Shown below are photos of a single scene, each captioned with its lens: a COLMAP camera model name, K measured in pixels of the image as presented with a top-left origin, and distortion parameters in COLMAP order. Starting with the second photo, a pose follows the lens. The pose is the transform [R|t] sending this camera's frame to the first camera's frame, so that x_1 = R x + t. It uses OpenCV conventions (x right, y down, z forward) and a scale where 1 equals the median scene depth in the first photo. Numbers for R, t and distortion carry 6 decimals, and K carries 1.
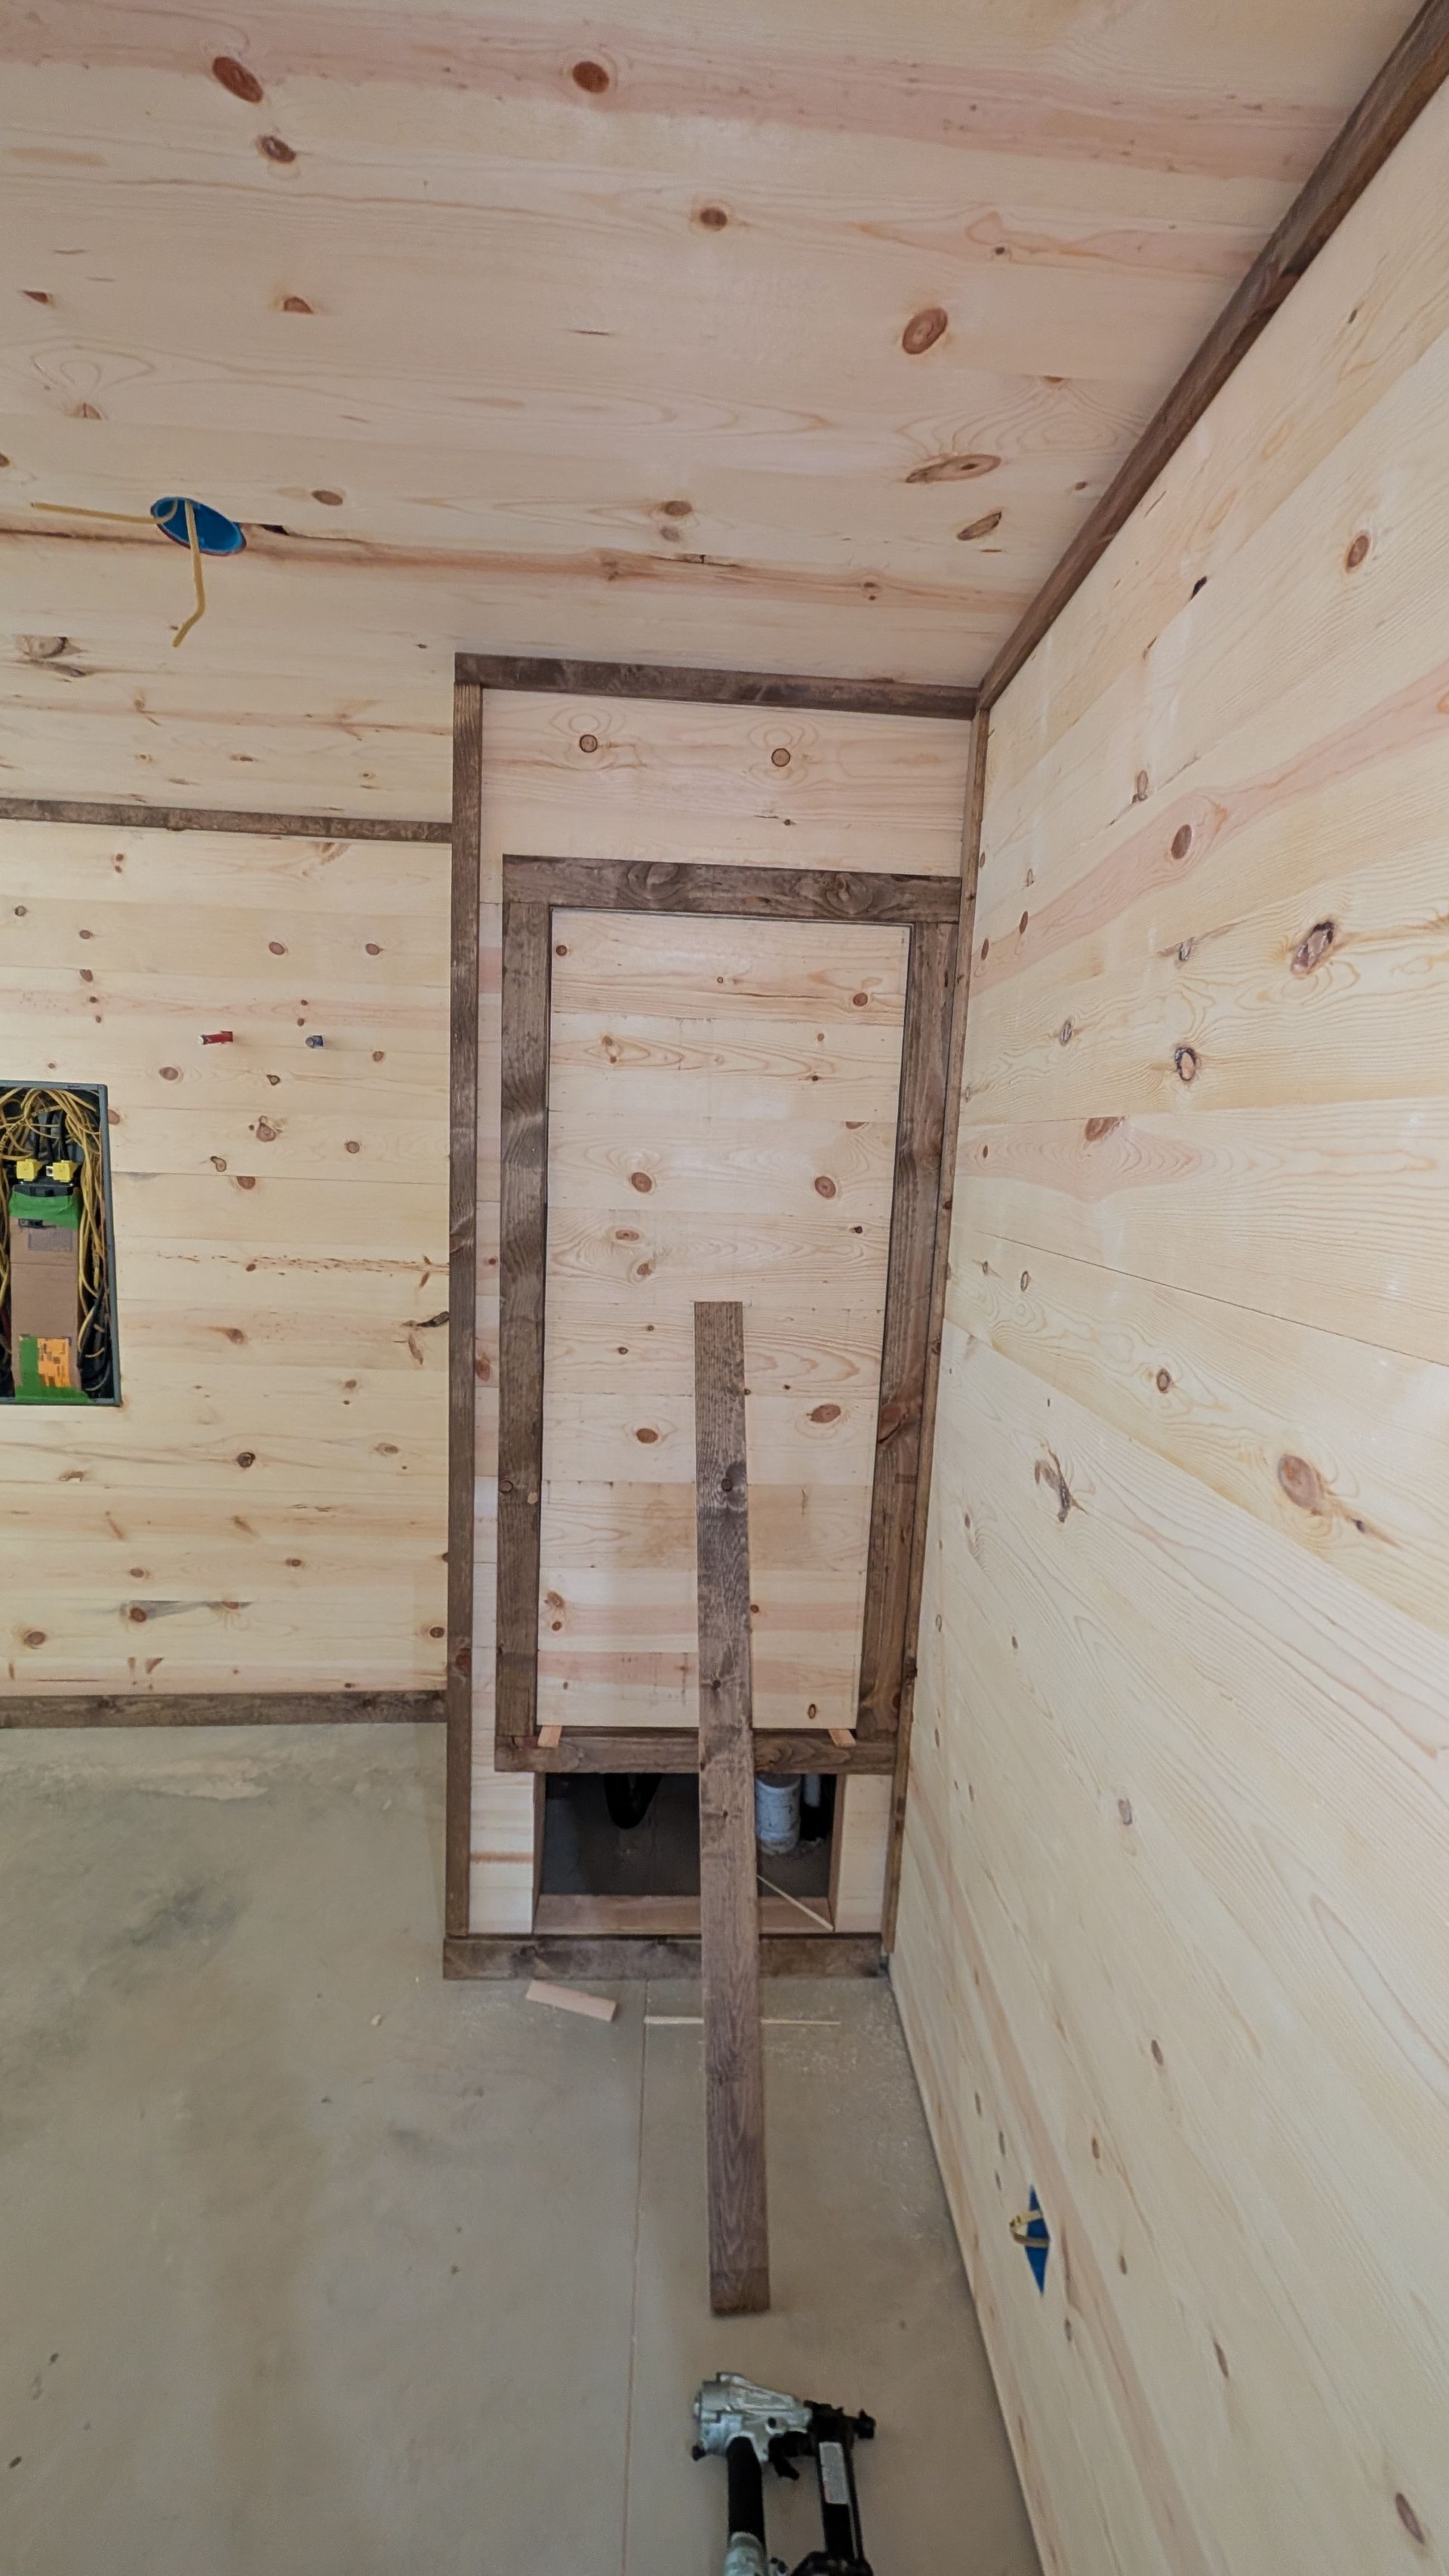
lens RADIAL K [[967.9, 0, 718.5], [0, 967.9, 1289.5], [0, 0, 1]] dist [0.001117, -0.000009]
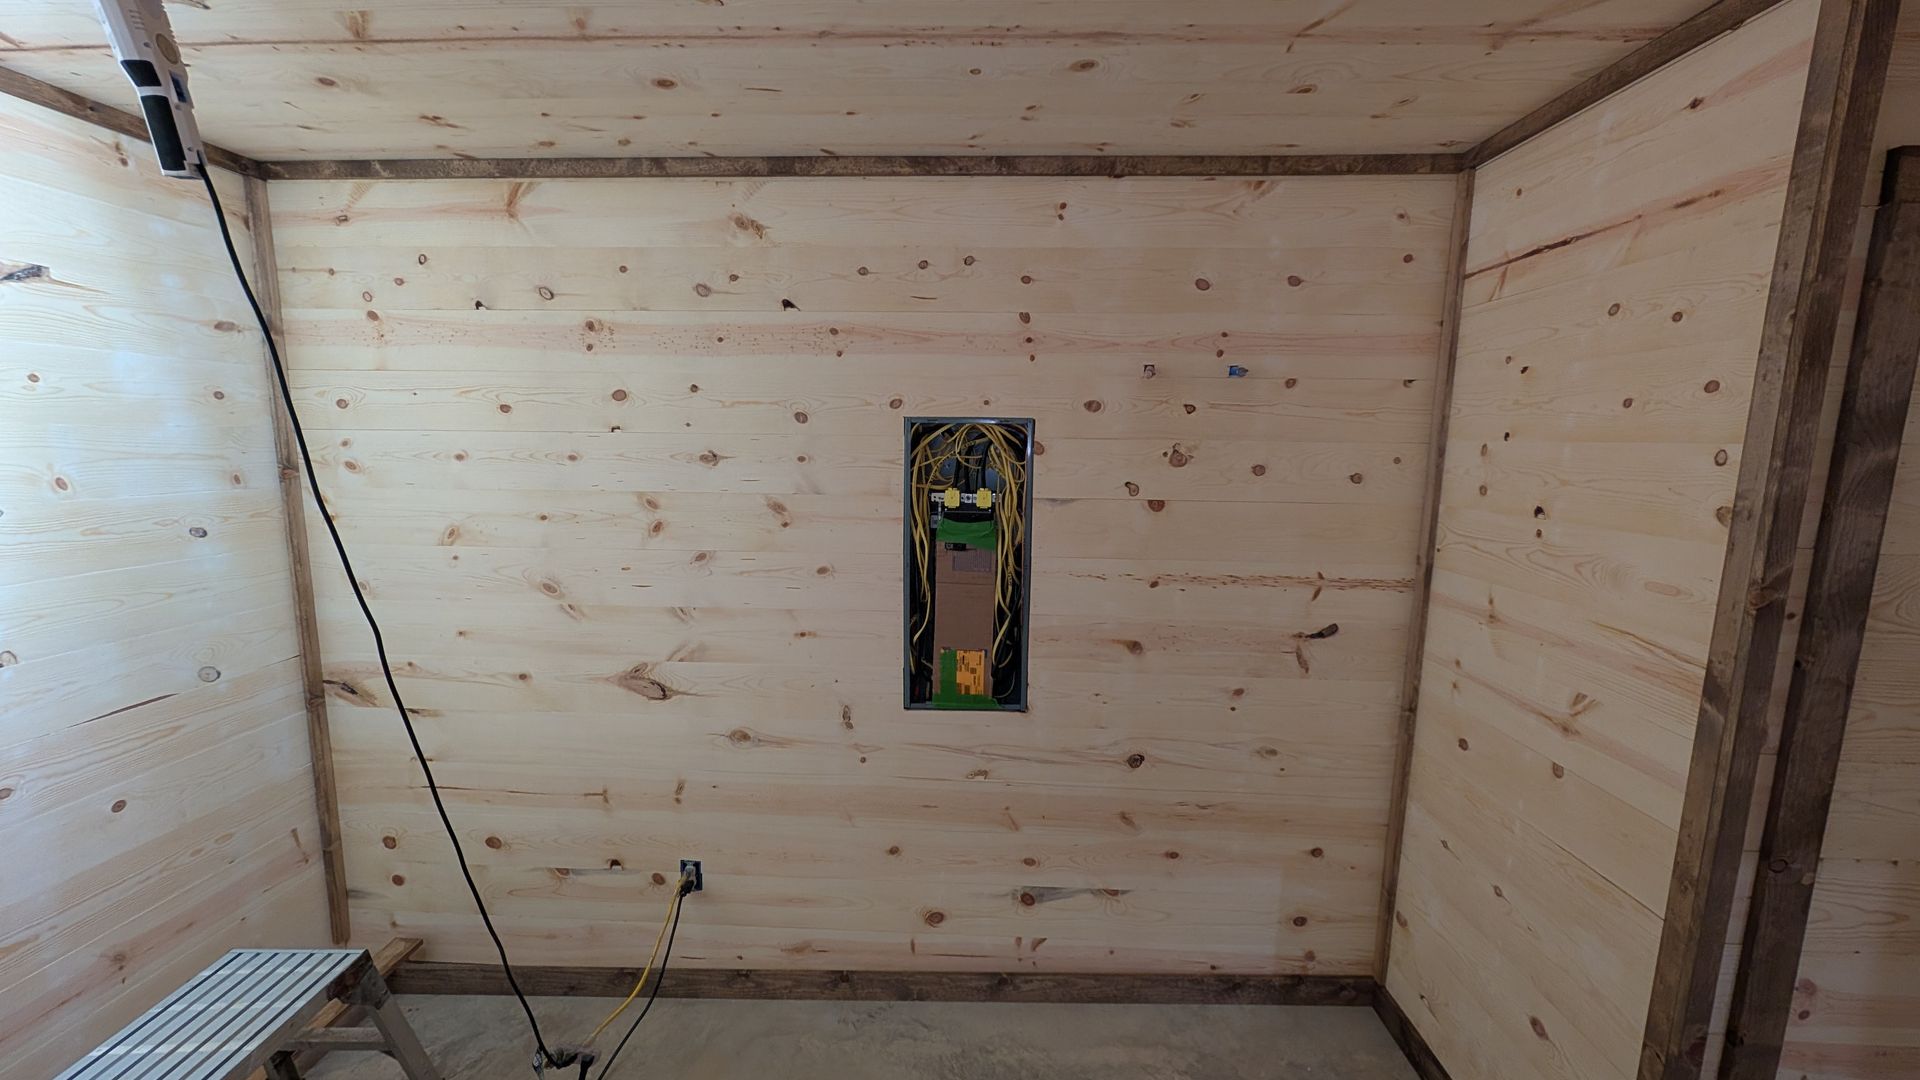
lens RADIAL K [[721.5, 0, 960.0], [0, 721.5, 540.0], [0, 0, 1]] dist [0.001117, -0.000009]
pose [[0.995877, -0.014523, -0.089540, -0.632479], [0.014183, 0.999890, -0.004433, -0.072194], [0.089595, 0.003145, 0.995973, 0.188966]]
